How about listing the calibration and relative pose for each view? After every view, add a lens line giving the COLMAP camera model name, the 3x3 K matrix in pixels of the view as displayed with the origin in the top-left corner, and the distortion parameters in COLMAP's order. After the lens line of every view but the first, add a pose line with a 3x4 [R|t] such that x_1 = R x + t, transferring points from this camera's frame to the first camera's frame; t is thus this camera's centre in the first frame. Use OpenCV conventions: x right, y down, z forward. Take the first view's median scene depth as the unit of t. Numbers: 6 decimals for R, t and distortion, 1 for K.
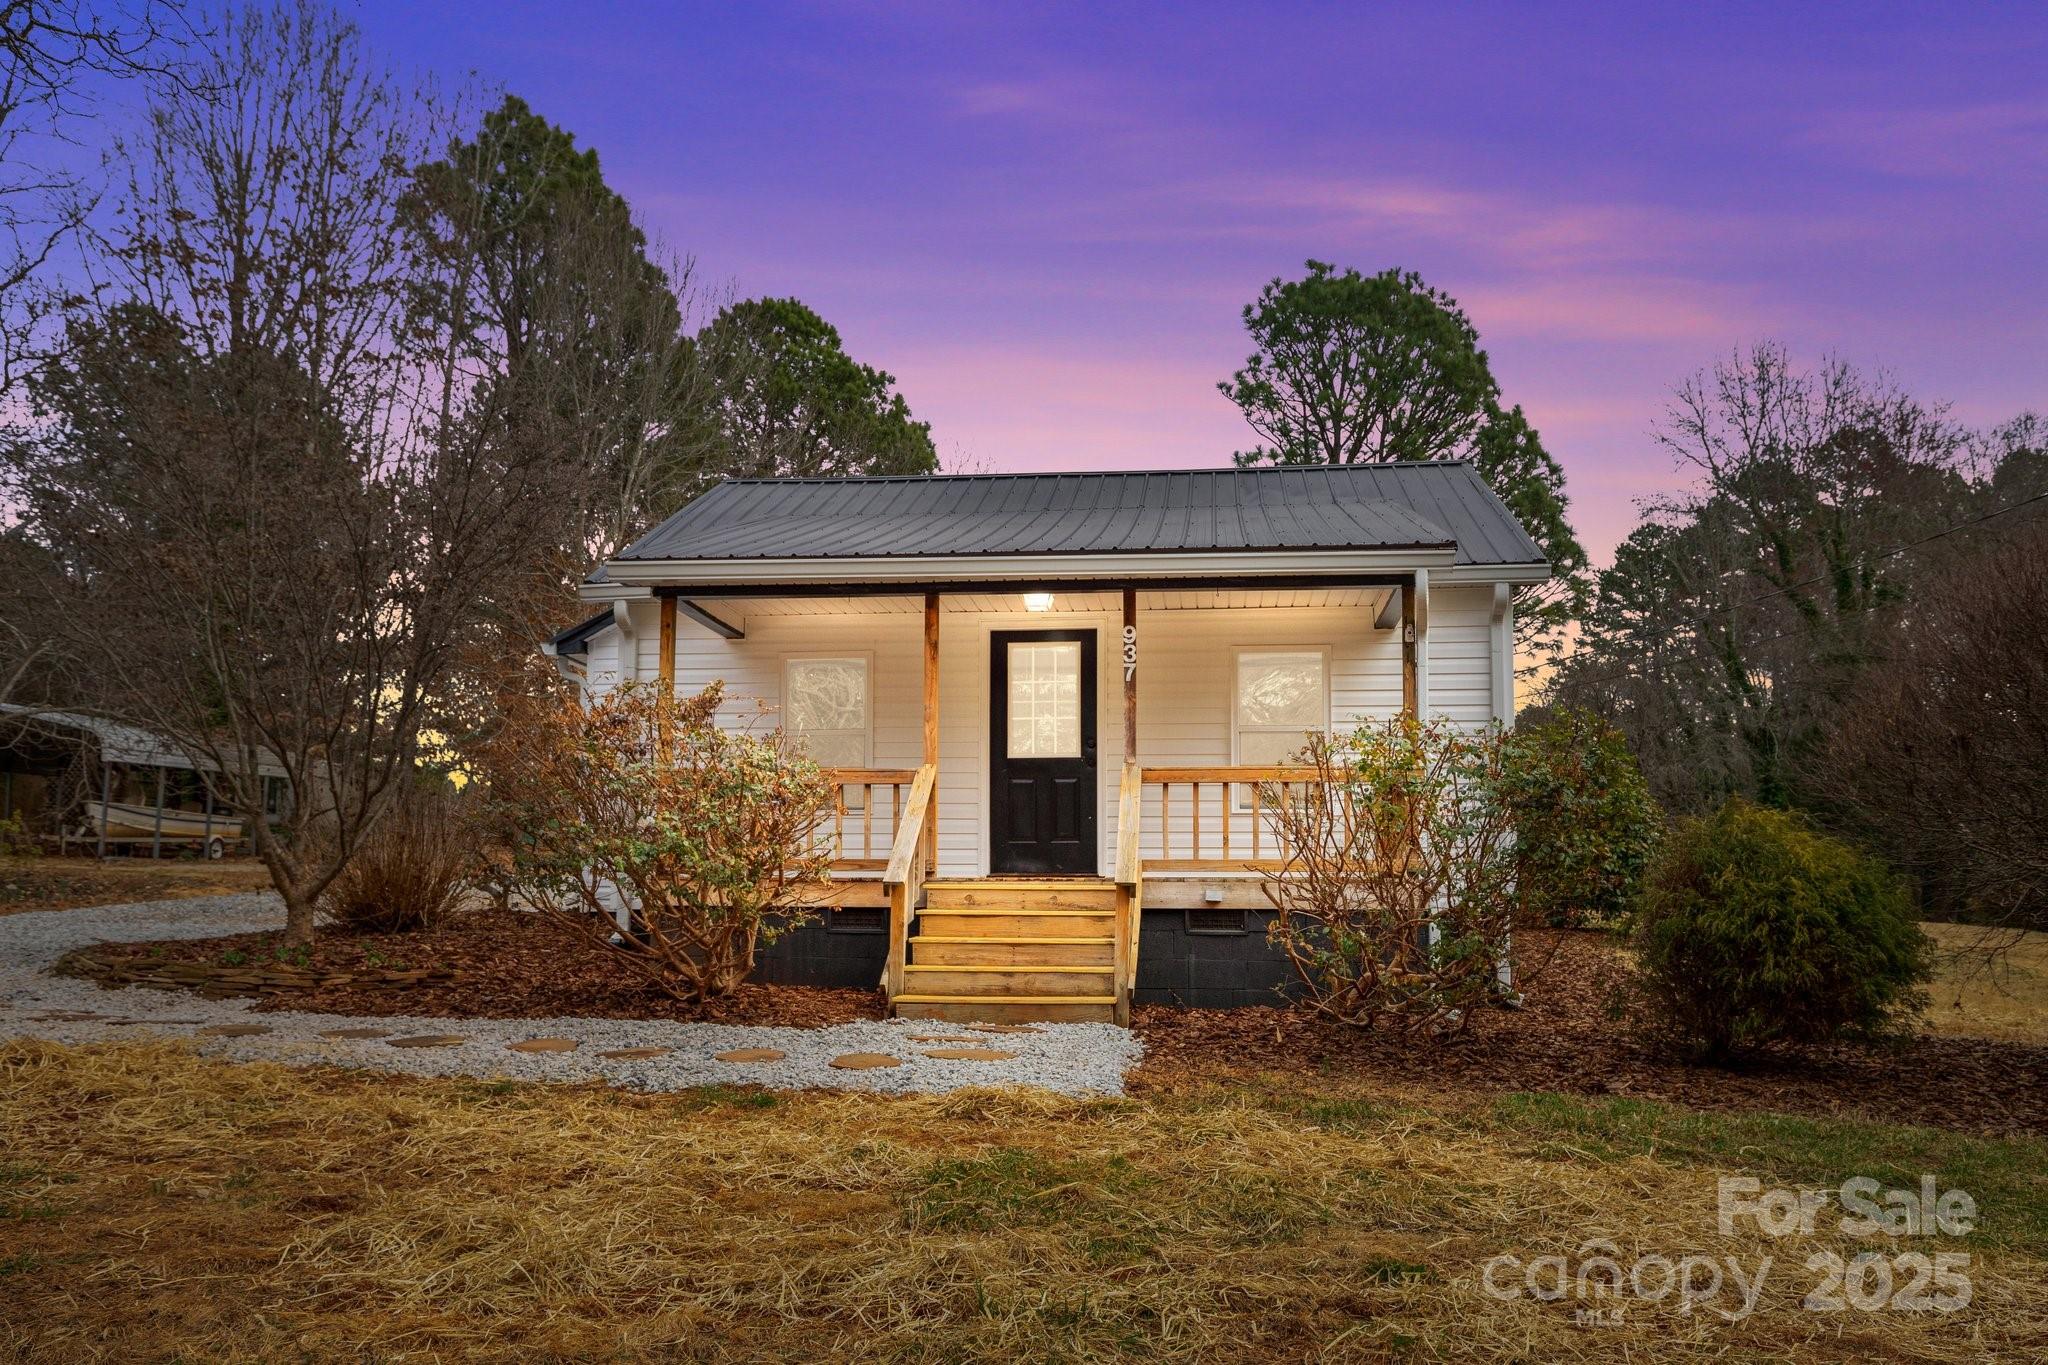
lens RADIAL K [[1655.6, 0, 1022.5], [0, 1655.6, 682.6], [0, 0, 1]] dist [-0.006328, -0.005188]
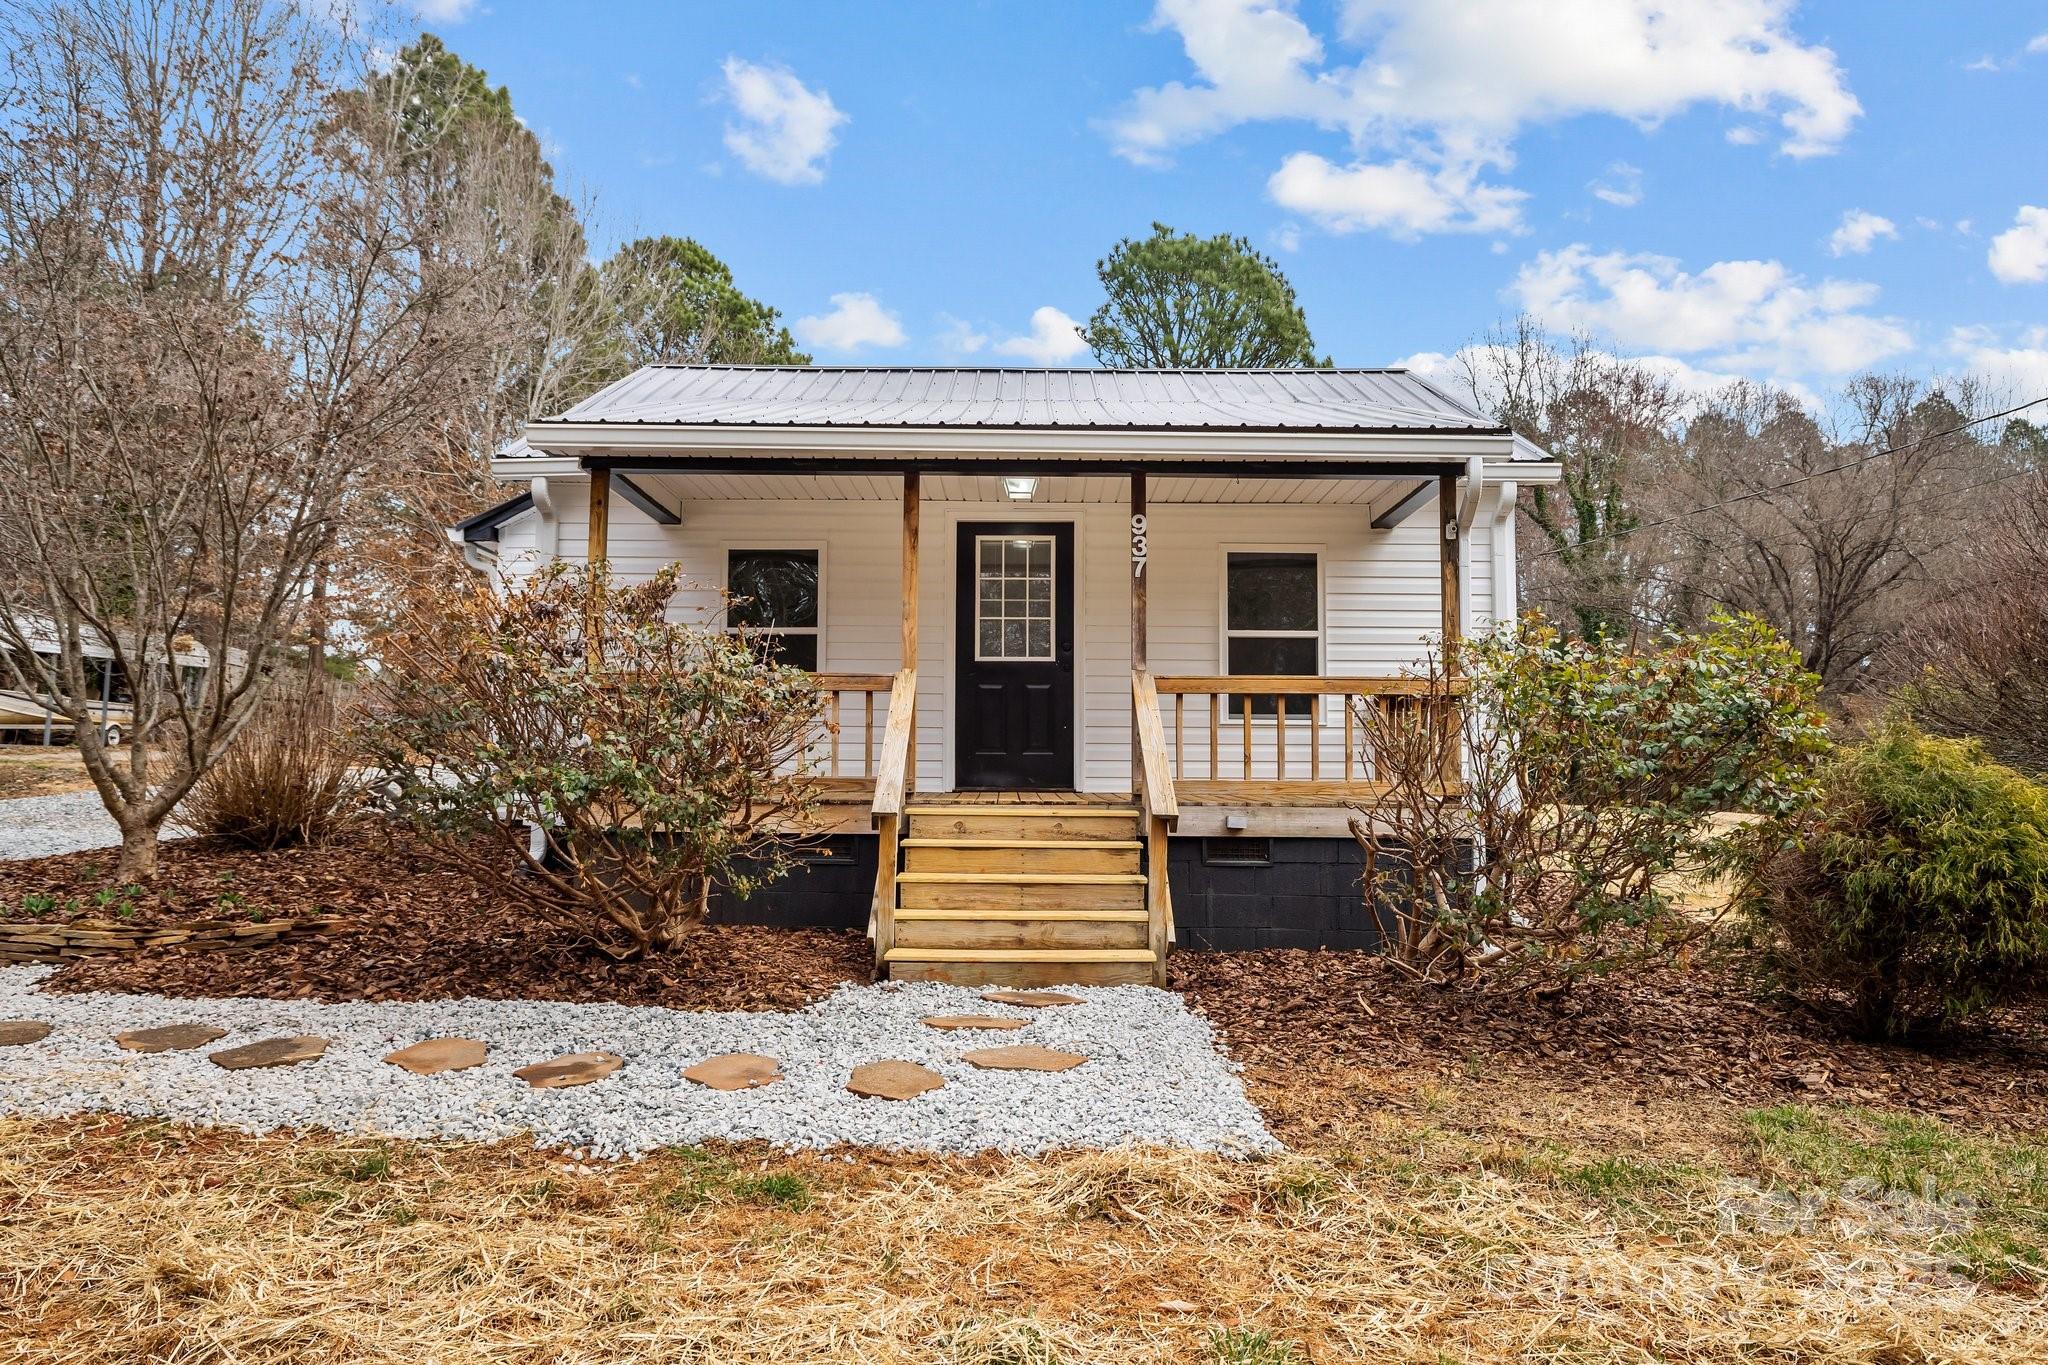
lens RADIAL K [[1381.7, 0, 1034.9], [0, 1381.7, 619.3], [0, 0, 1]] dist [-0.009832, -0.006782]
pose [[0.992900, 0.015830, 0.117897, -0.069527], [-0.018226, 0.999648, 0.019276, 0.007432], [-0.117550, -0.021287, 0.992839, 0.248806]]
